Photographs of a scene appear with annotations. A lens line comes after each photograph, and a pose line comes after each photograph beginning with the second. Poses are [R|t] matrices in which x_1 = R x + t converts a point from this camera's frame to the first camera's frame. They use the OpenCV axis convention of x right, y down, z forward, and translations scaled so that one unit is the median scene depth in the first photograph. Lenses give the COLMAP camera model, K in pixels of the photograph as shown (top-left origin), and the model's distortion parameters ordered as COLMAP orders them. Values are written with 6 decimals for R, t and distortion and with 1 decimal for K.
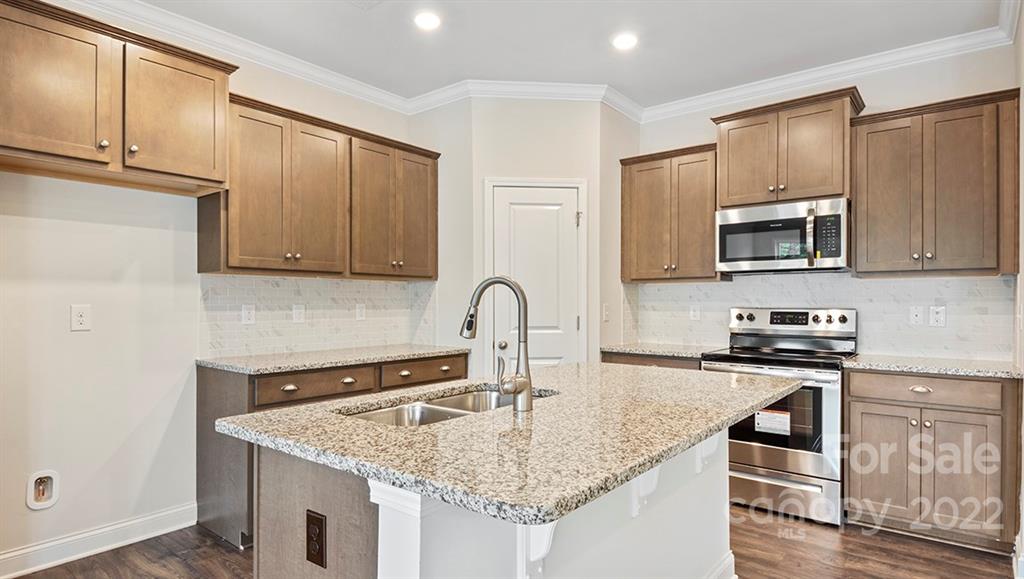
lens RADIAL K [[551.3, 0, 505.4], [0, 551.3, 300.7], [0, 0, 1]] dist [0.043030, -0.041673]
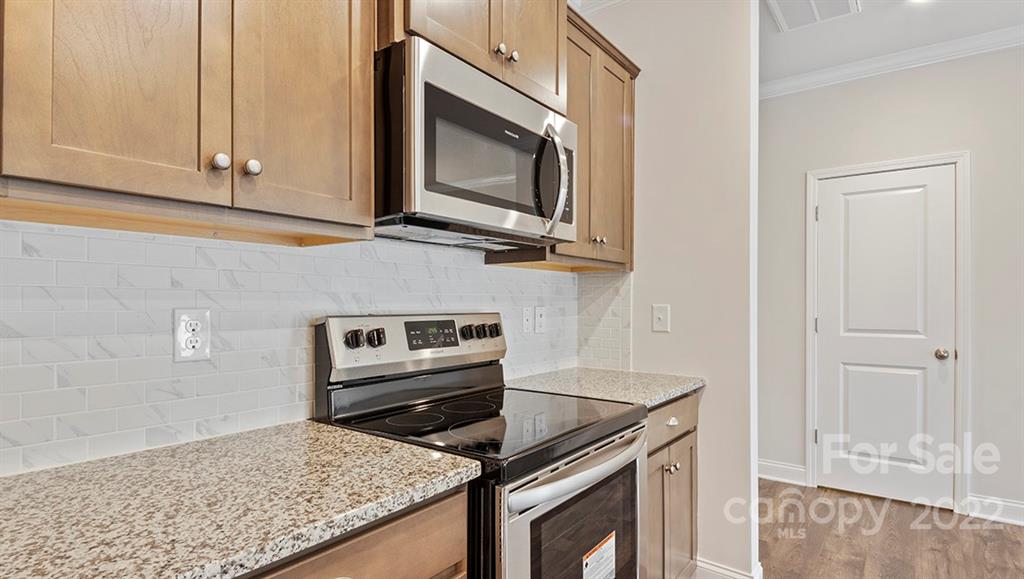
lens RADIAL K [[511.0, 0, 511.0], [0, 511.0, 304.4], [0, 0, 1]] dist [-0.000435, -0.000235]
pose [[-0.029742, -0.003613, 0.999551, 0.065423], [-0.003532, 0.999988, 0.003509, 0.003611], [-0.999551, -0.003426, -0.029755, 1.004766]]
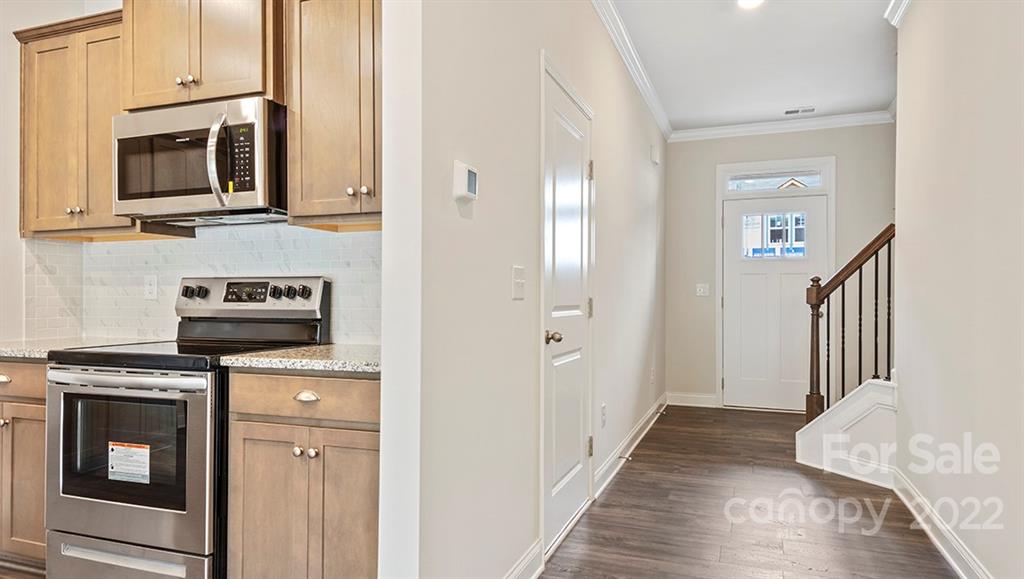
lens RADIAL K [[637.7, 0, 512.0], [0, 637.7, 289.5], [0, 0, 1]] dist [0.016648, 0.000518]
pose [[0.945994, 0.001353, 0.324180, 0.596772], [0.001582, 0.999960, -0.008790, 0.037552], [-0.324179, 0.008829, 0.945955, 0.203701]]
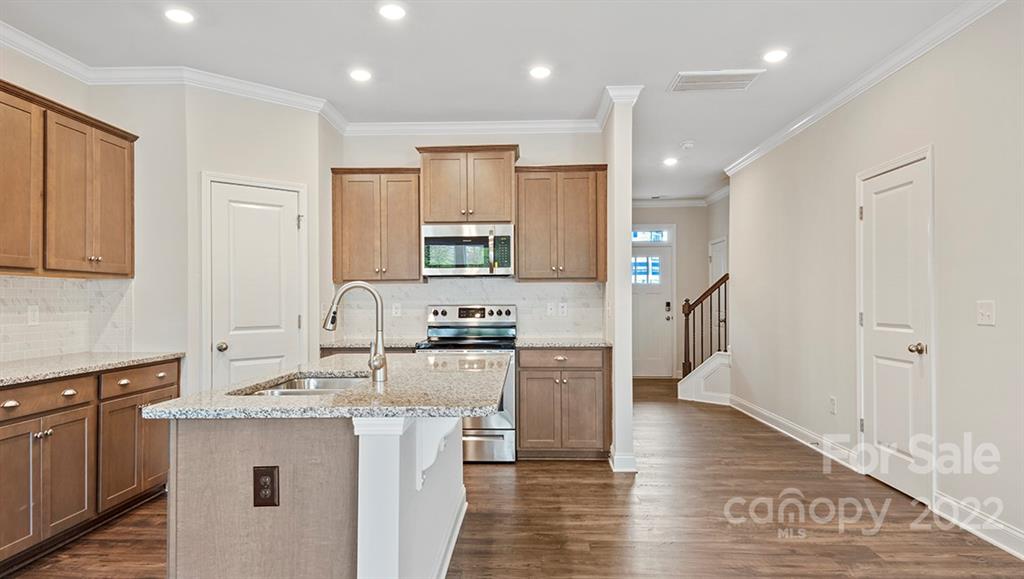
lens RADIAL K [[614.6, 0, 512.0], [0, 614.6, 289.5], [0, 0, 1]] dist [0.003781, -0.000419]
pose [[0.793206, 0.004417, 0.608938, -0.292436], [0.005543, 0.999880, -0.014473, -0.001482], [-0.608929, 0.014855, 0.793086, -0.185230]]
